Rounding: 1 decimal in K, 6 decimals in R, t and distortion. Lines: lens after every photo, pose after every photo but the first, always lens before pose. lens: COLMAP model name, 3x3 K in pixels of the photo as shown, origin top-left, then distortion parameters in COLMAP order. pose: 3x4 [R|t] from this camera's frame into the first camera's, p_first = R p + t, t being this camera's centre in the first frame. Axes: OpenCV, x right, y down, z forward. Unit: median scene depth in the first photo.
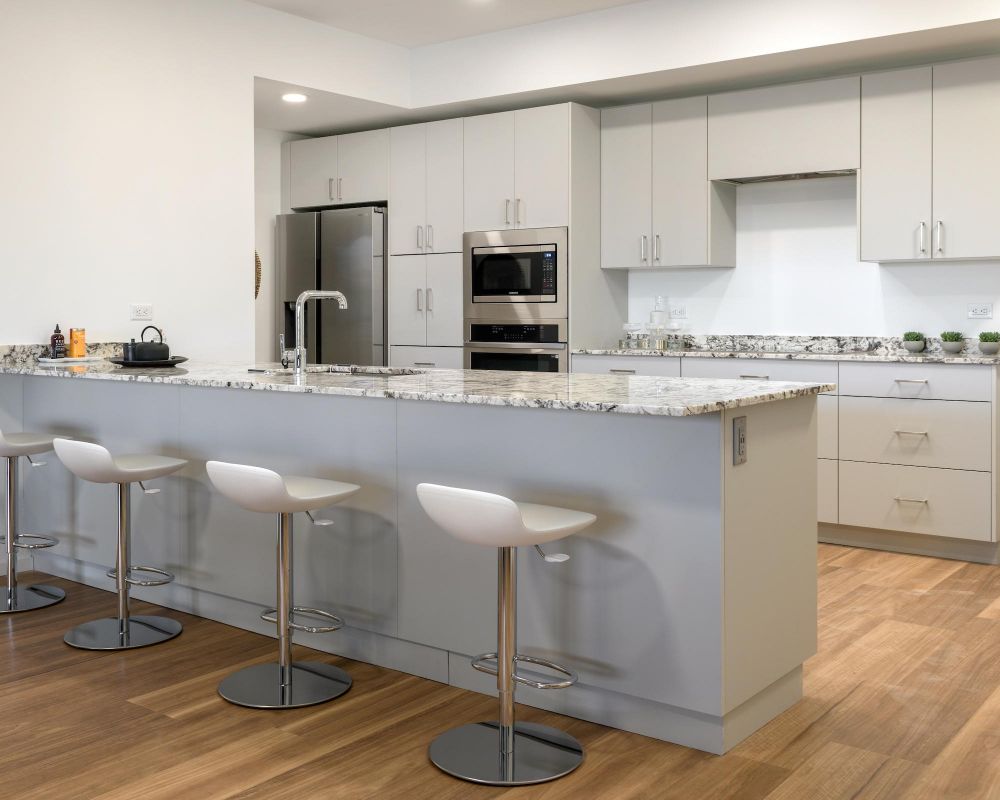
lens RADIAL K [[1084.3, 0, 499.0], [0, 1084.3, 326.4], [0, 0, 1]] dist [-0.008259, -0.026162]
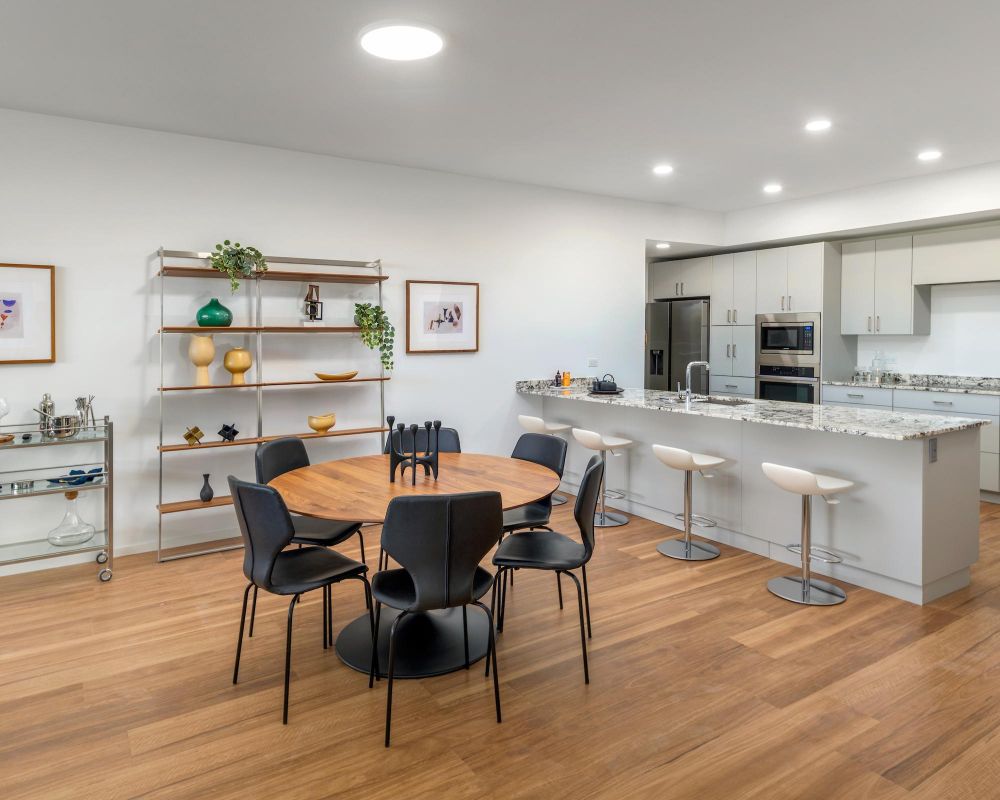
lens RADIAL K [[697.8, 0, 500.5], [0, 697.8, 348.2], [0, 0, 1]] dist [0.001455, -0.000867]
pose [[0.944901, 0.006983, -0.327282, -0.056718], [-0.001551, 0.999857, 0.016857, -0.052258], [0.327352, -0.015420, 0.944776, -0.241193]]
